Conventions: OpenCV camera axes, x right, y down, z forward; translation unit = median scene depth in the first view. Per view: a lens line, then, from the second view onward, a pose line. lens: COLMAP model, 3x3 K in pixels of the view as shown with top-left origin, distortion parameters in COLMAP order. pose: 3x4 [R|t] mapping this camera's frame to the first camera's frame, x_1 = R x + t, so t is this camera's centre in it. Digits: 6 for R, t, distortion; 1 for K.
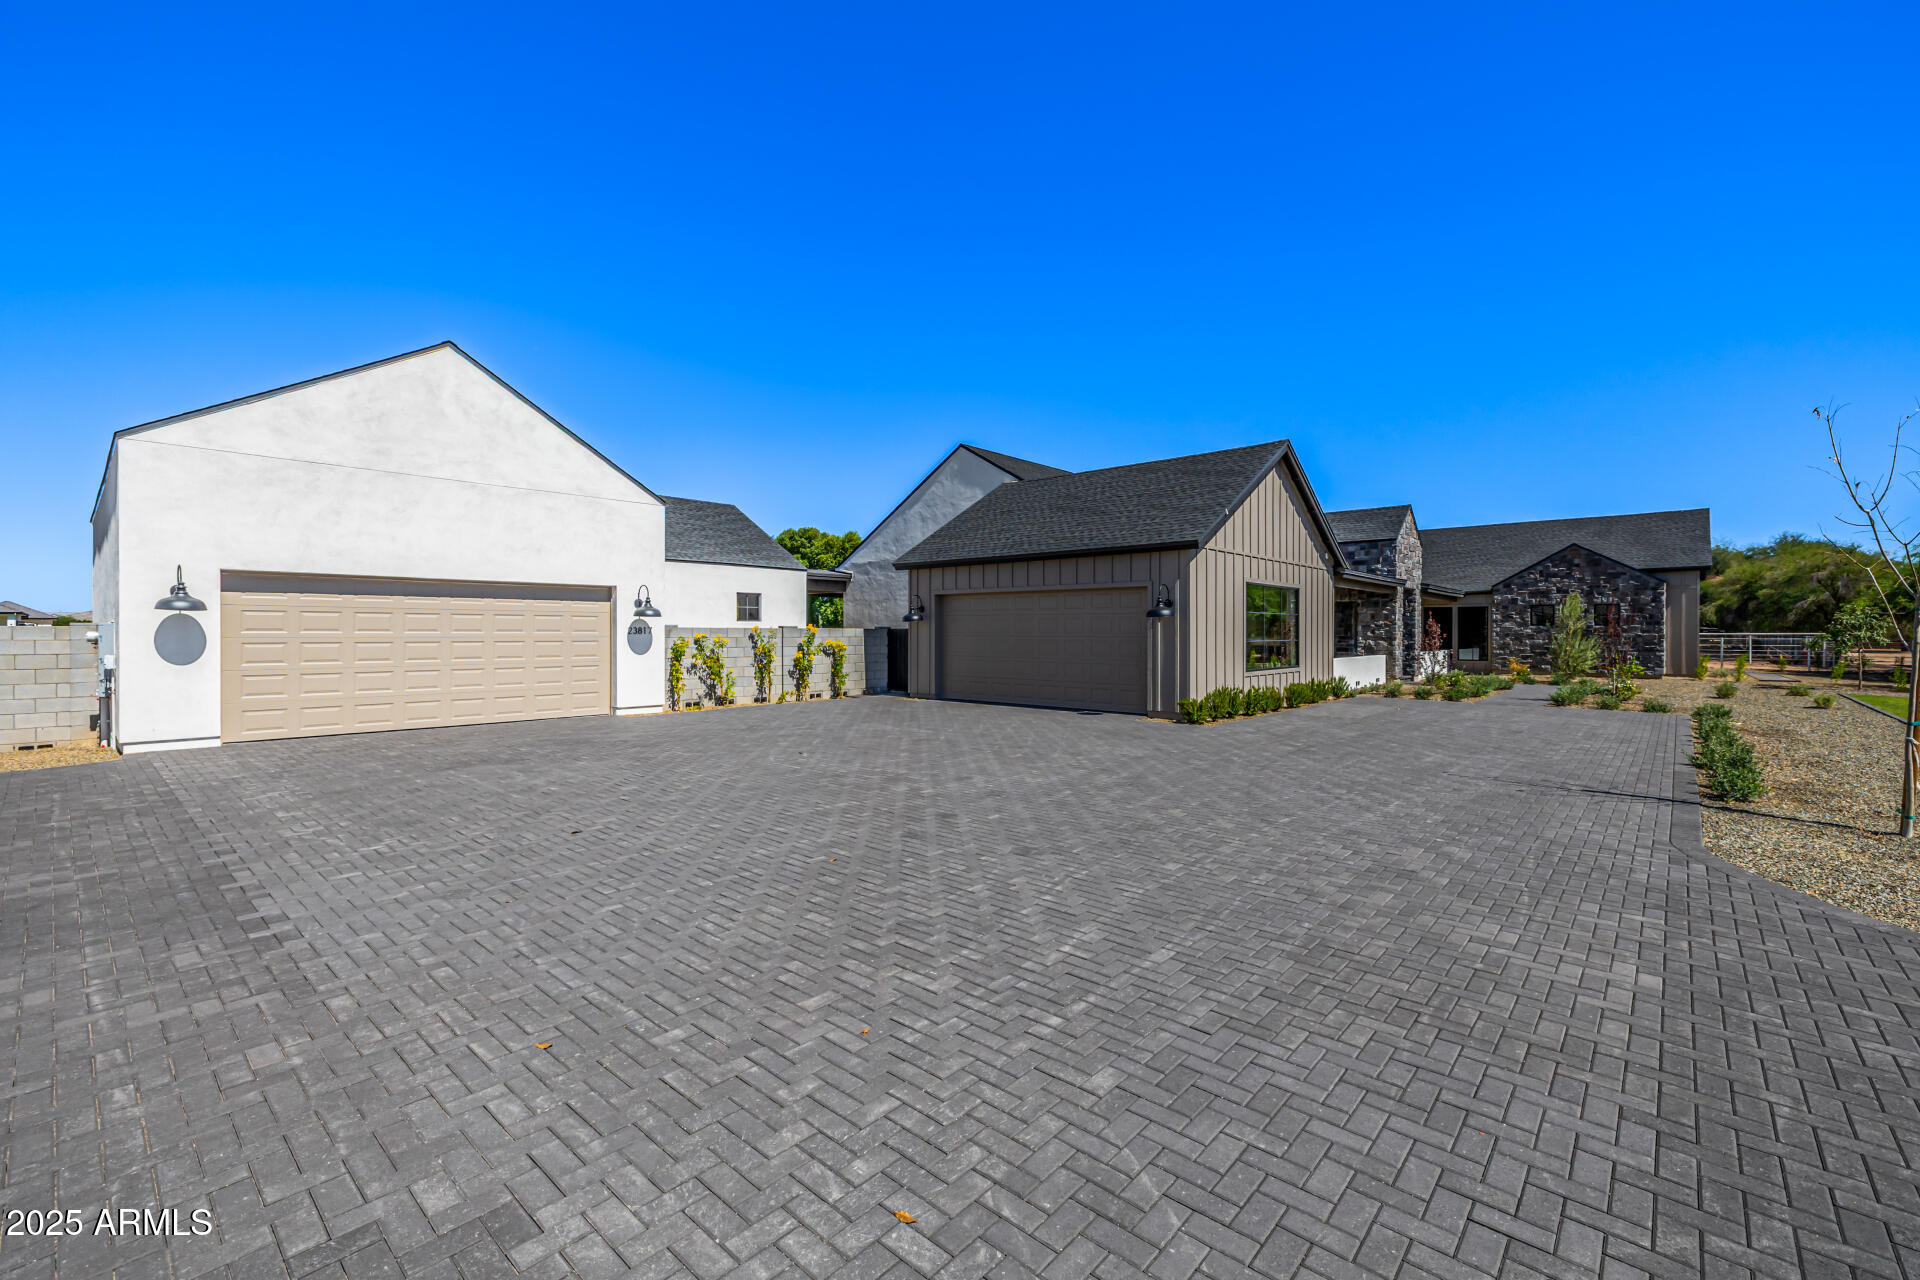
lens RADIAL K [[809.9, 0, 962.4], [0, 809.9, 631.5], [0, 0, 1]] dist [-0.001920, -0.000170]
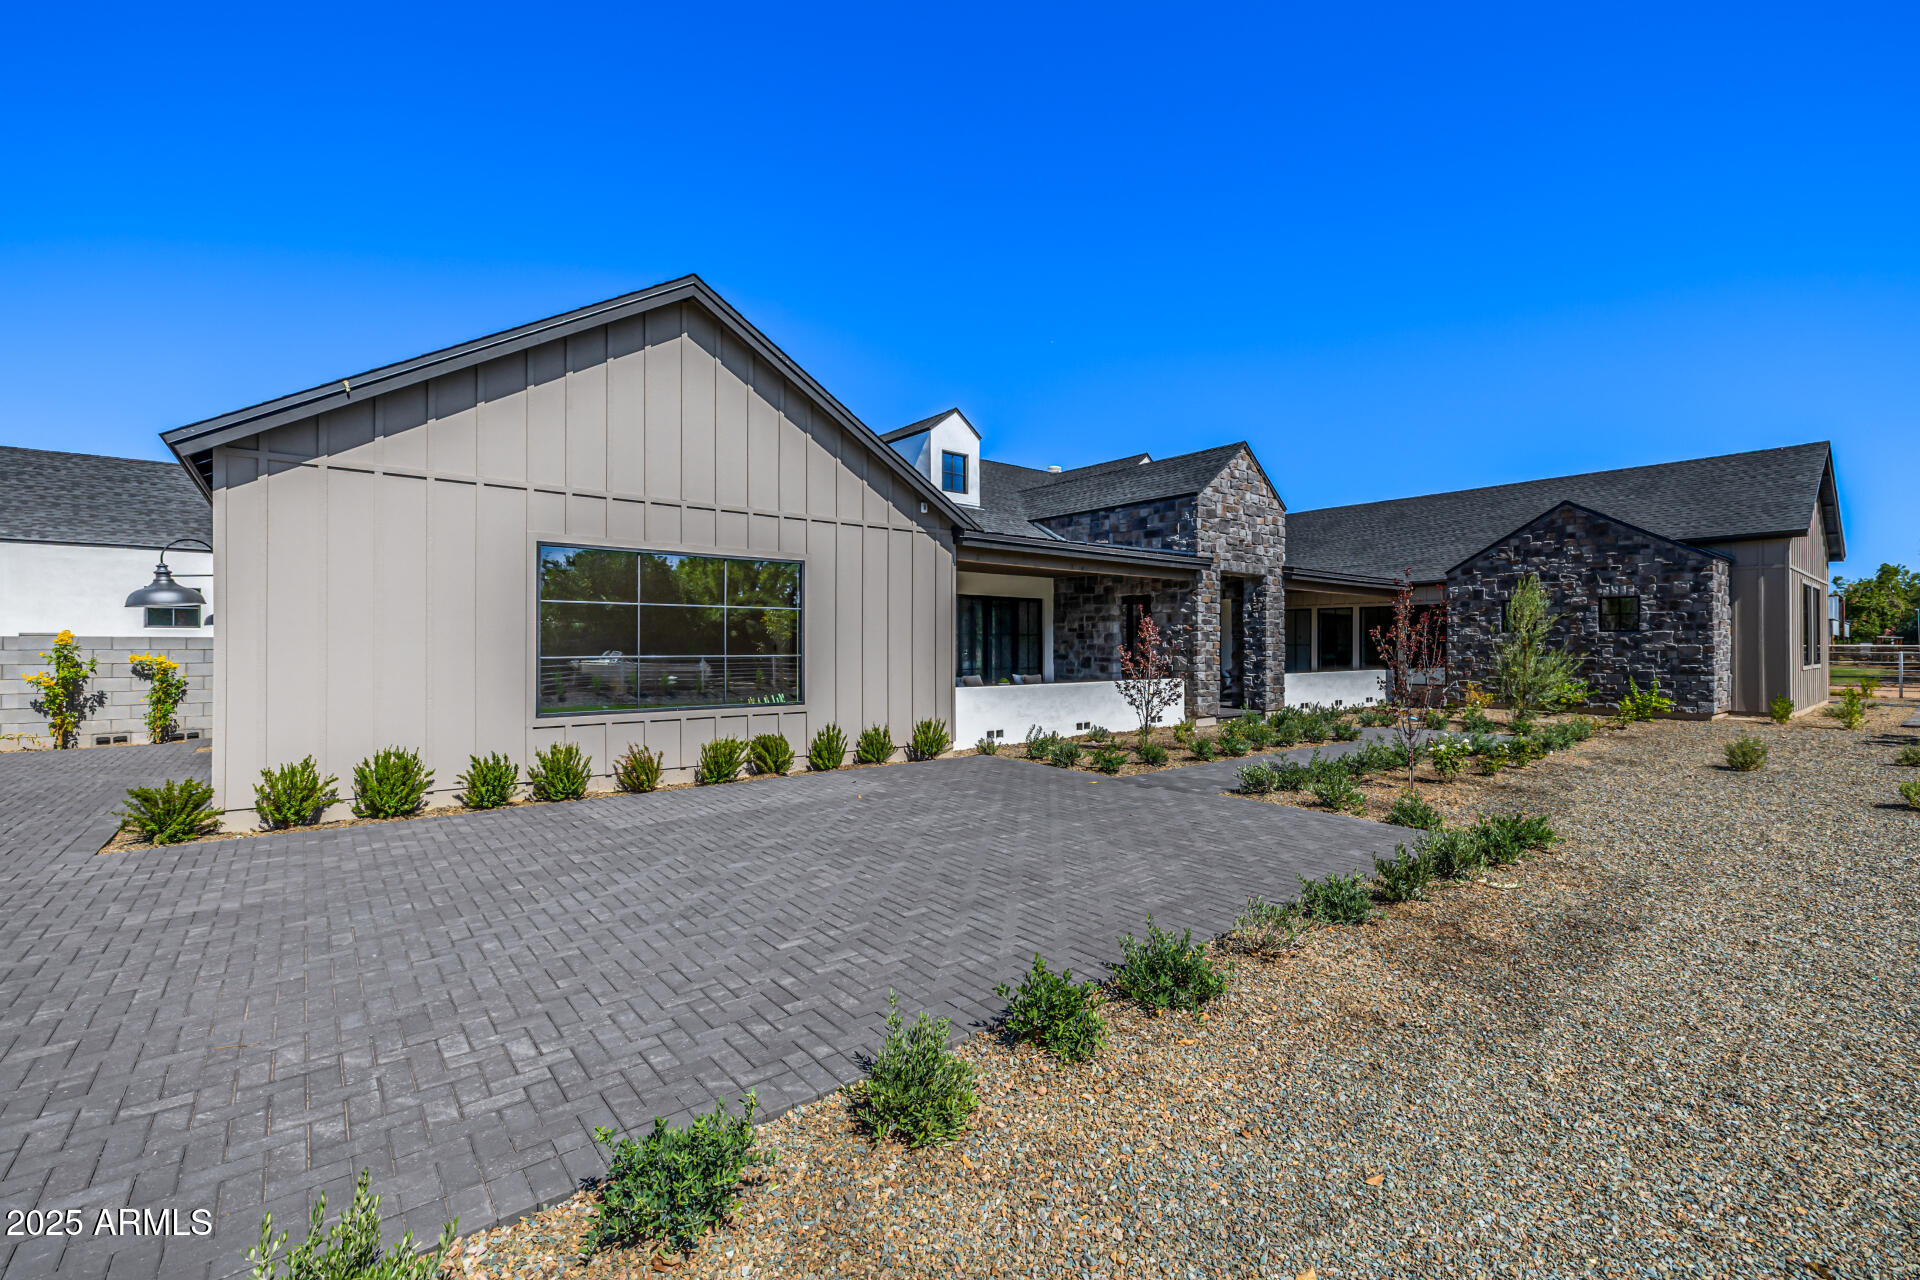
lens RADIAL K [[809.9, 0, 953.4], [0, 809.9, 643.6], [0, 0, 1]] dist [-0.001920, -0.000170]
pose [[0.986888, -0.000961, -0.161405, 0.408678], [0.000744, 0.999999, -0.001406, 0.002382], [0.161406, 0.001268, 0.986887, 0.320413]]
